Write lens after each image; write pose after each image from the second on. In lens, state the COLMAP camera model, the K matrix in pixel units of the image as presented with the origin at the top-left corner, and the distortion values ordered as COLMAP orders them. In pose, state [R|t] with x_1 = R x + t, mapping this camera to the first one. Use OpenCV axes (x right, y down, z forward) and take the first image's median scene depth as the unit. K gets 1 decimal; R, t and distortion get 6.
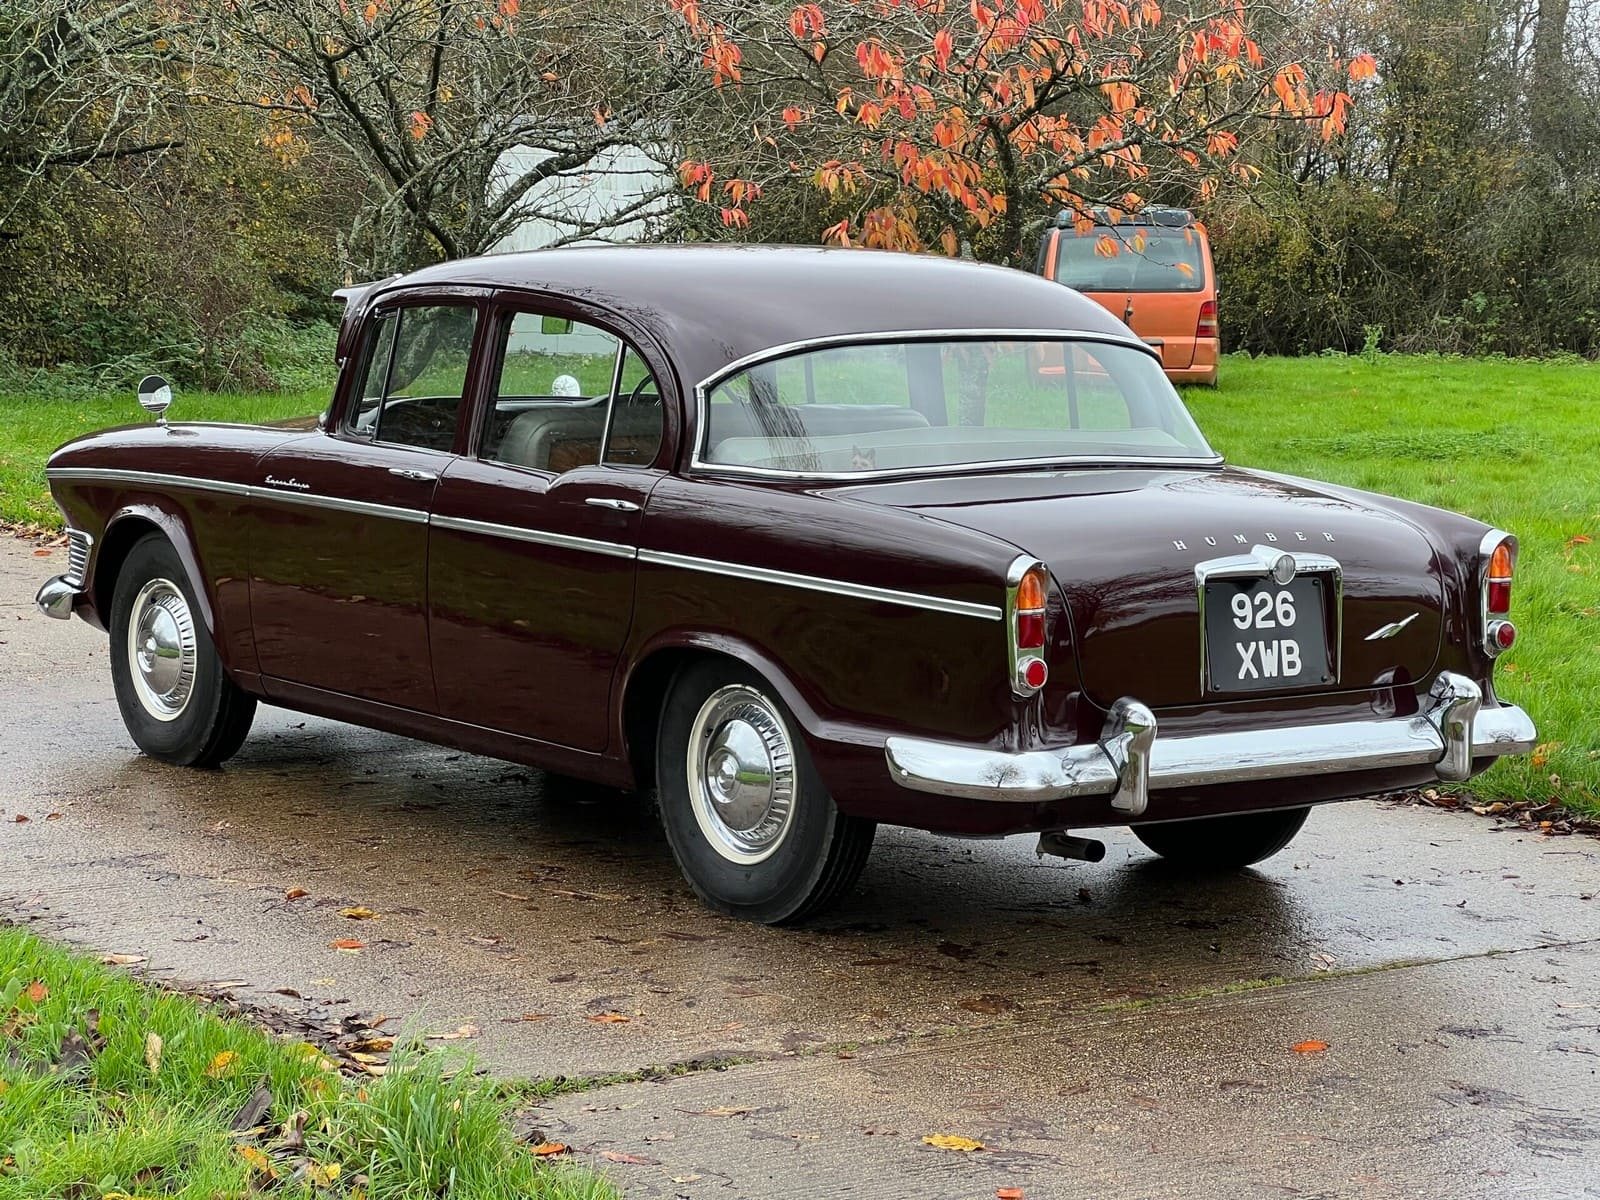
lens RADIAL K [[3324.2, 0, 800.0], [0, 3324.2, 600.0], [0, 0, 1]] dist [-0.186771, 4.985789]
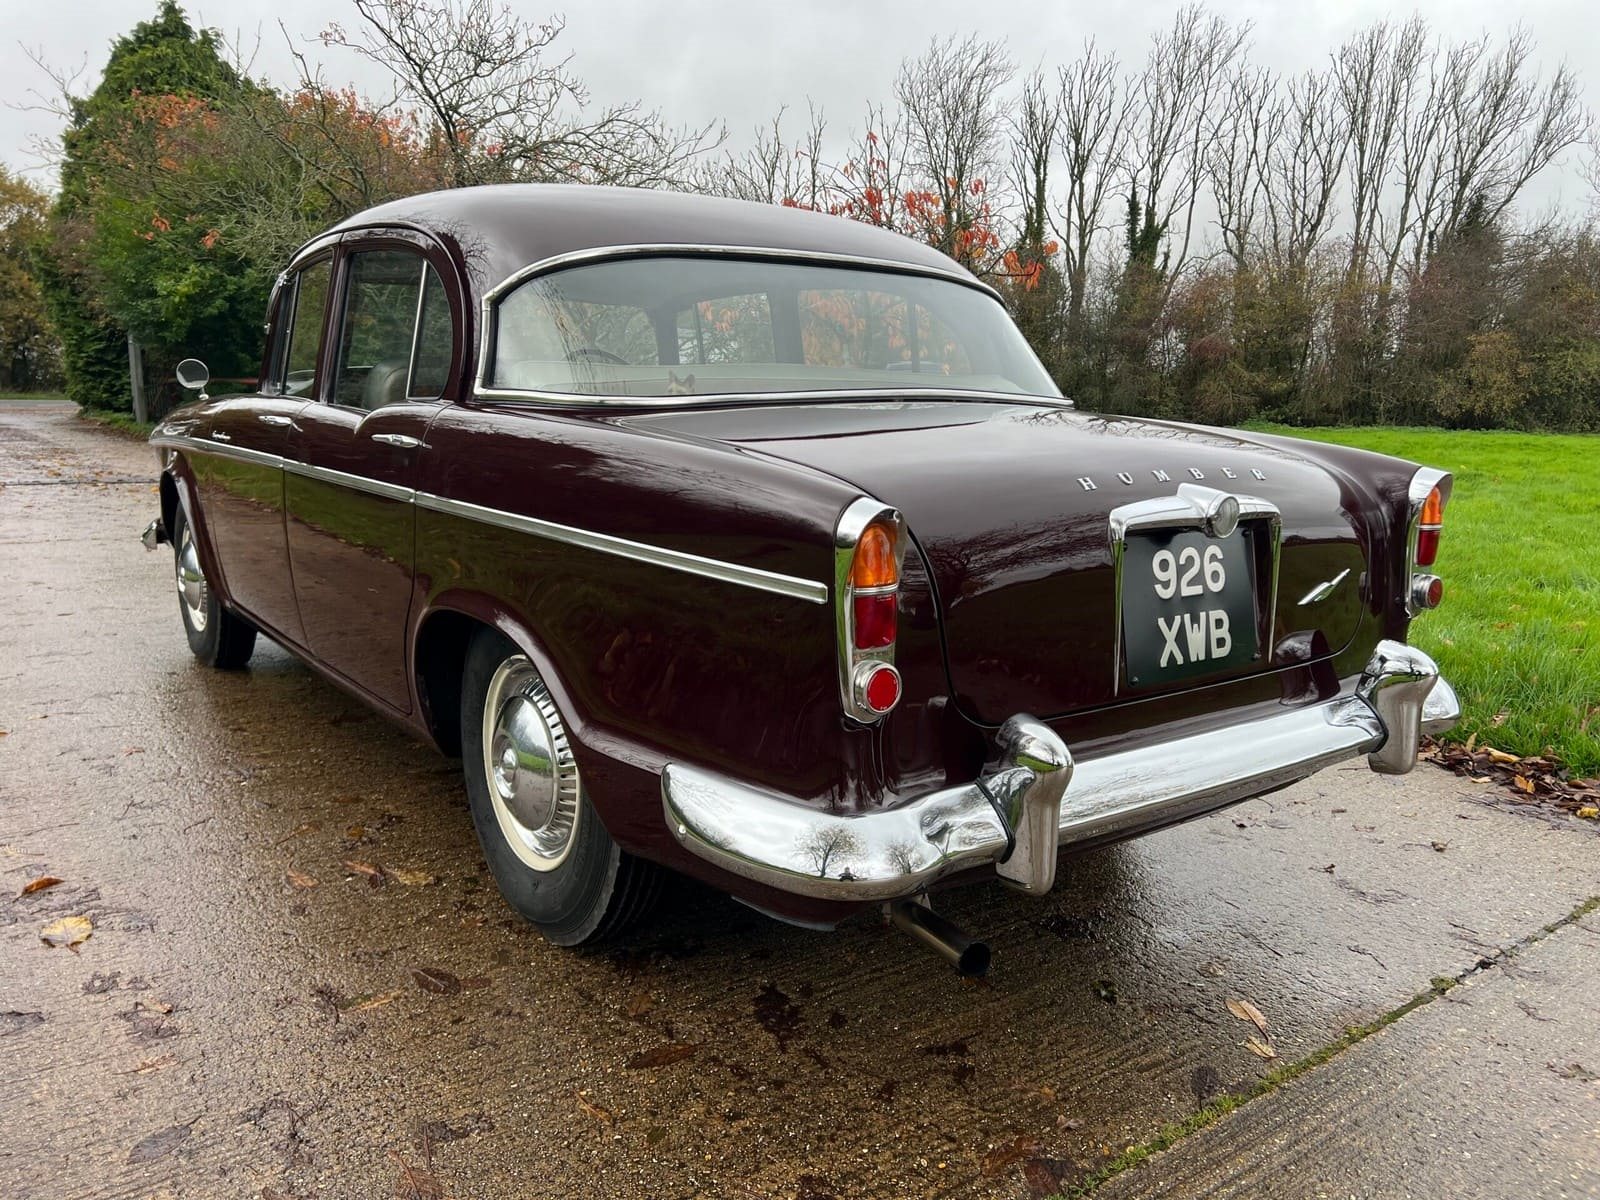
lens RADIAL K [[1192.2, 0, 798.4], [0, 1192.2, 596.0], [0, 0, 1]] dist [0.072900, -0.083181]
pose [[0.999994, -0.001525, 0.002995, 0.048752], [0.001330, 0.997952, 0.063959, -0.008310], [-0.003087, -0.063955, 0.997948, 0.695381]]
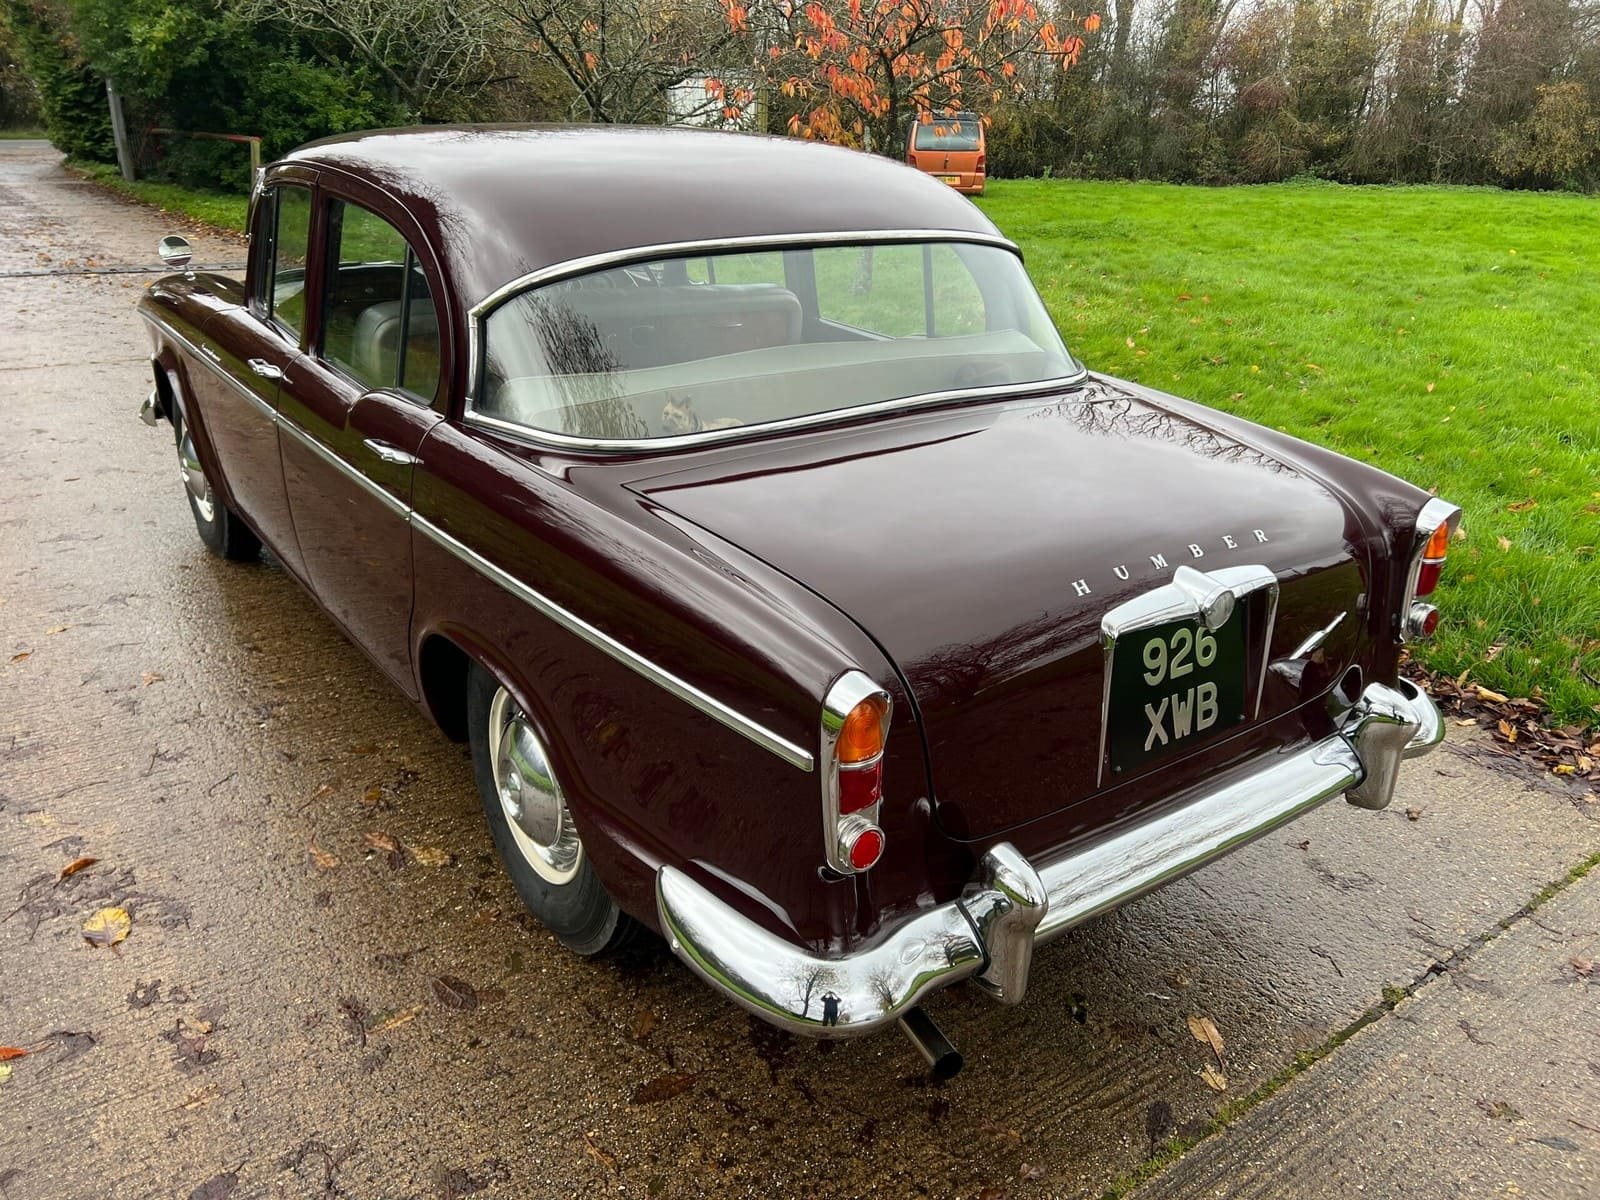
lens RADIAL K [[1195.7, 0, 807.7], [0, 1195.7, 599.5], [0, 0, 1]] dist [0.068226, -0.077590]
pose [[0.999945, 0.010149, -0.002668, 0.053391], [-0.009092, 0.964818, 0.262760, -0.075111], [0.005241, -0.262722, 0.964857, 0.704133]]
